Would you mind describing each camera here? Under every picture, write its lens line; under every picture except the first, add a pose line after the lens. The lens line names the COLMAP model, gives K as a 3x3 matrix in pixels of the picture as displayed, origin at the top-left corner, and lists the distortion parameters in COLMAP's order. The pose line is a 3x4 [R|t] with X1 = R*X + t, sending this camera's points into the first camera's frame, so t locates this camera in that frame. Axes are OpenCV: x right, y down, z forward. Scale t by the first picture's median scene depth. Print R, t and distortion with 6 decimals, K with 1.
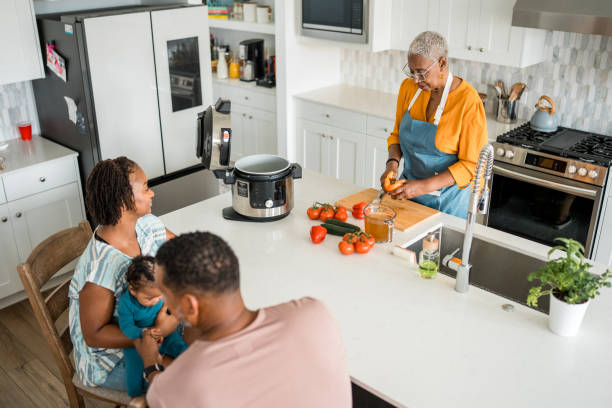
lens RADIAL K [[577.5, 0, 292.9], [0, 577.5, 185.2], [0, 0, 1]] dist [-0.231850, 0.305454]
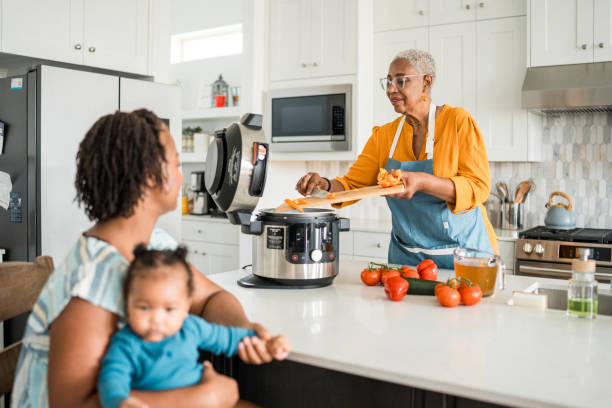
lens RADIAL K [[577.5, 0, 292.9], [0, 577.5, 185.2], [0, 0, 1]] dist [-0.231850, 0.305454]
pose [[0.986160, 0.017809, 0.164836, -0.132192], [0.041212, 0.936679, -0.347756, 0.137615], [-0.160591, 0.349736, 0.922982, 0.237888]]
